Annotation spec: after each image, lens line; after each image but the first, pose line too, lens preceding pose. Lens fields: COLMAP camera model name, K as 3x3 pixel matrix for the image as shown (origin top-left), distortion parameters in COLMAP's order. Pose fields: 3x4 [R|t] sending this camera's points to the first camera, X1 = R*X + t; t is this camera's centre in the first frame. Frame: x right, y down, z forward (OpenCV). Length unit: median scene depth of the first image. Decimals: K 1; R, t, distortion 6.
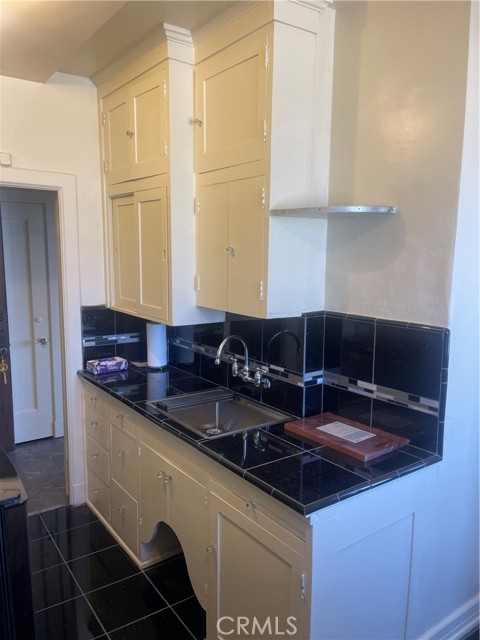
lens RADIAL K [[495.5, 0, 240.0], [0, 495.5, 320.0], [0, 0, 1]] dist [0.002907, -0.001191]
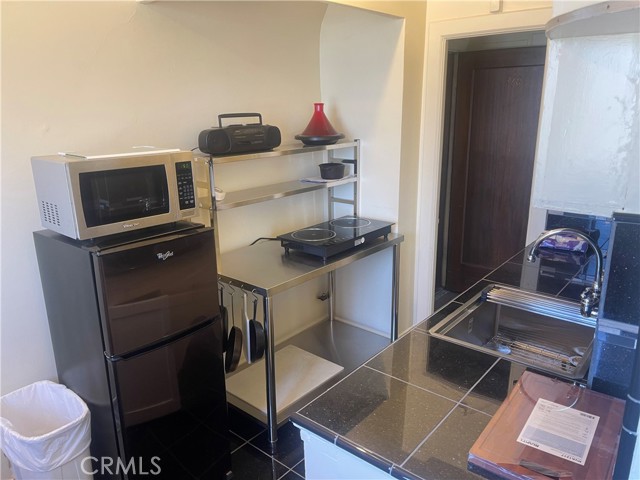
lens RADIAL K [[495.5, 0, 320.0], [0, 495.5, 240.0], [0, 0, 1]] dist [0.002907, -0.001191]
pose [[0.255243, 0.249341, -0.934173, 0.571524], [-0.120430, 0.966851, 0.225158, -0.070344], [0.959347, 0.055033, 0.276810, 0.526874]]
